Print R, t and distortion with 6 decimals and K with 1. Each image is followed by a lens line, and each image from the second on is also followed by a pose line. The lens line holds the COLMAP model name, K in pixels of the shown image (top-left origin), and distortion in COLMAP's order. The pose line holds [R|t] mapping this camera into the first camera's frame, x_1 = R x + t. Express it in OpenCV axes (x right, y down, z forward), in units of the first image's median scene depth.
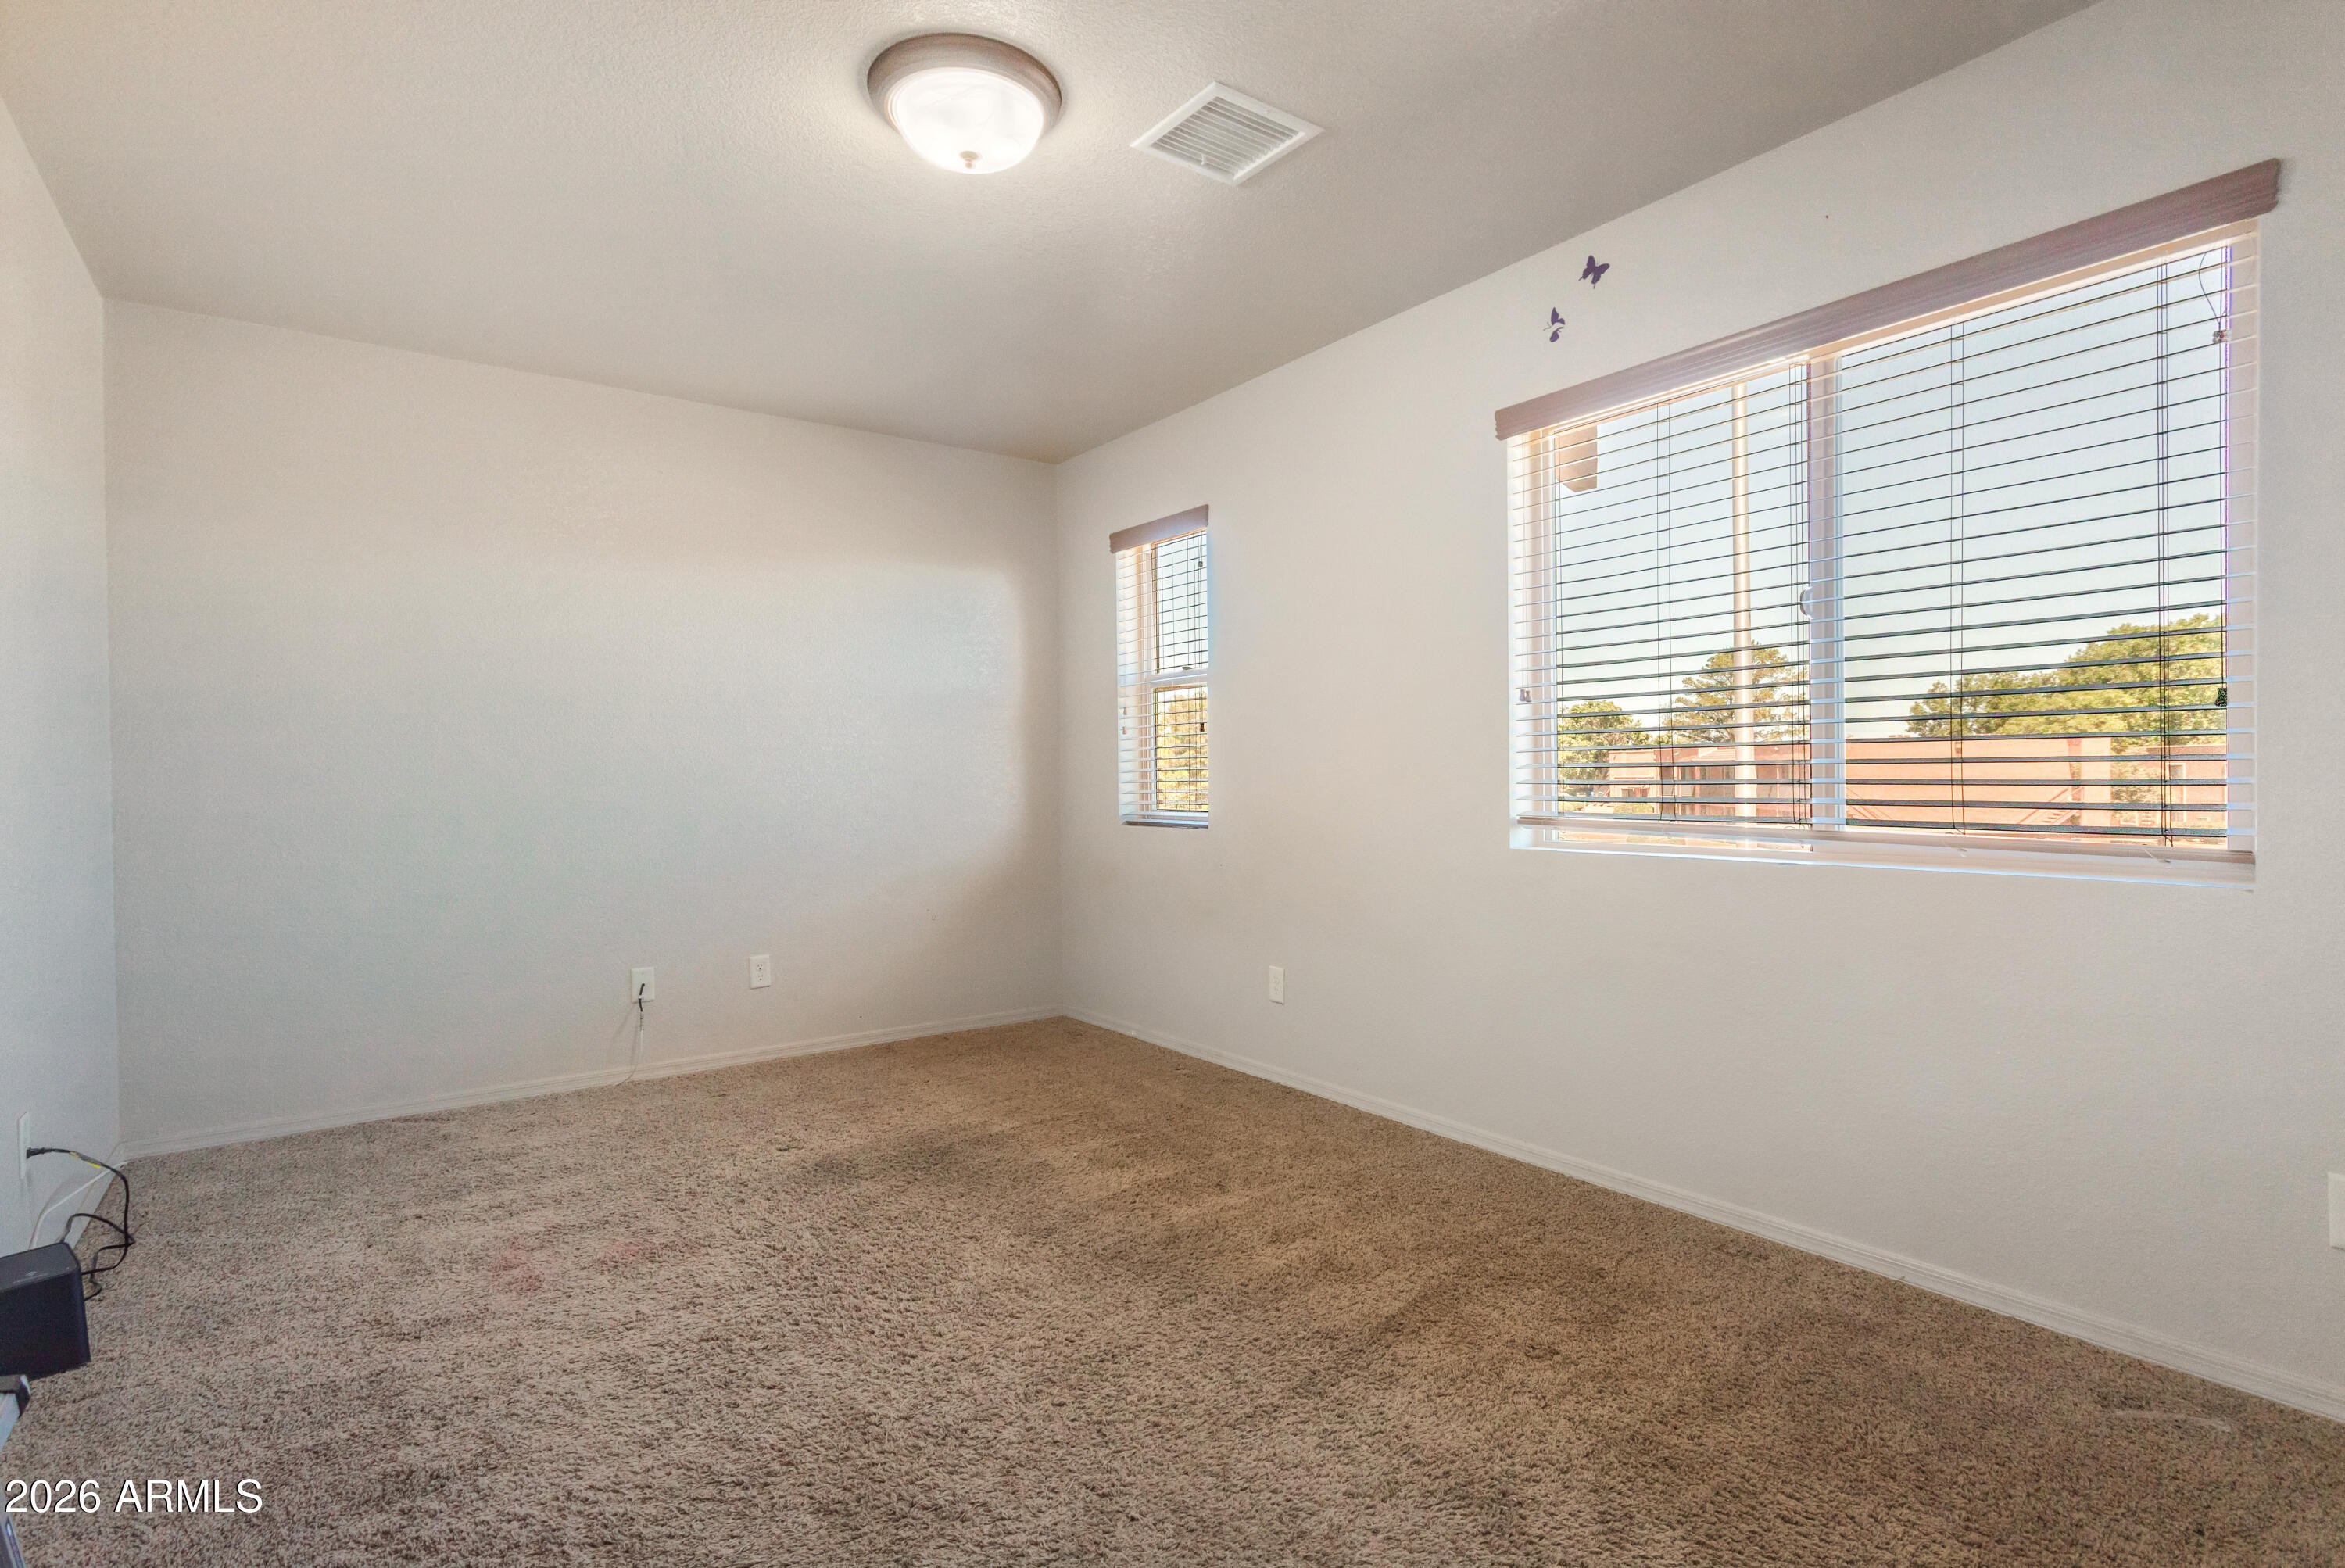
lens RADIAL K [[1145.3, 0, 1176.4], [0, 1145.3, 790.8], [0, 0, 1]] dist [0.010191, -0.000555]
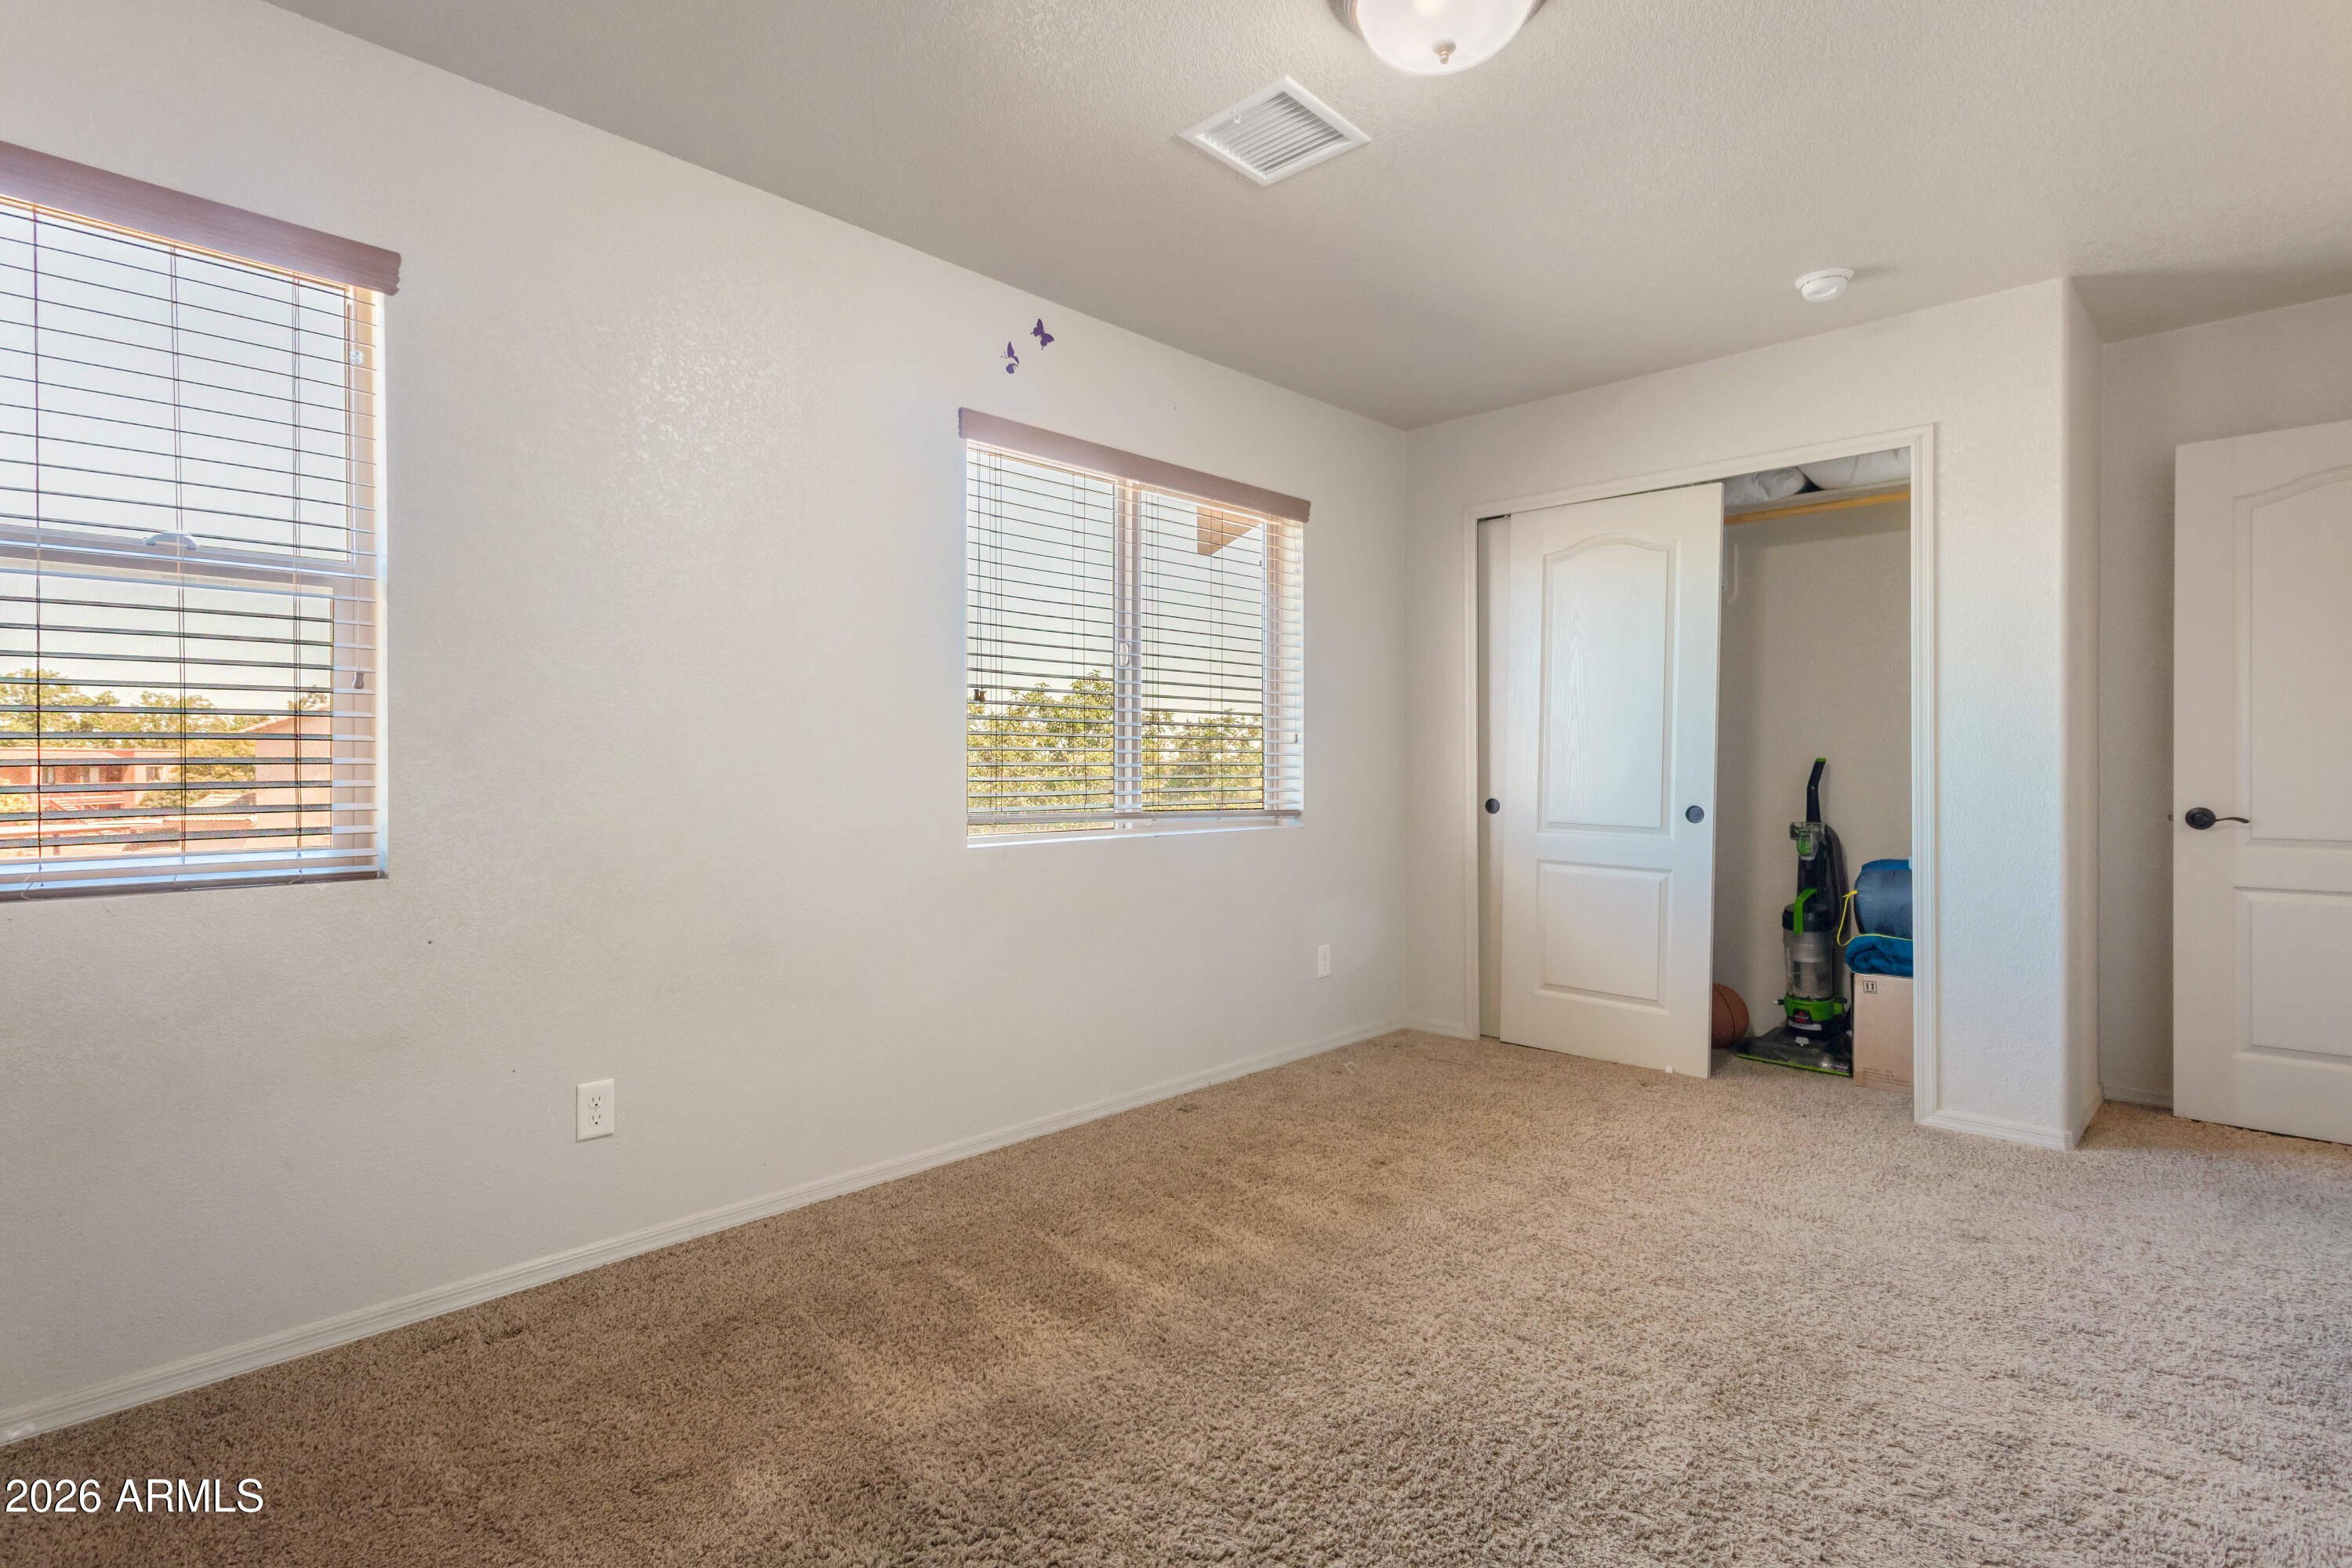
lens RADIAL K [[1148.7, 0, 1179.3], [0, 1148.7, 767.7], [0, 0, 1]] dist [0.010191, -0.000555]
pose [[-0.158771, 0.013060, 0.987229, -0.765851], [0.018358, 0.999779, -0.010274, -0.005102], [-0.987145, 0.016492, -0.158976, 1.025528]]
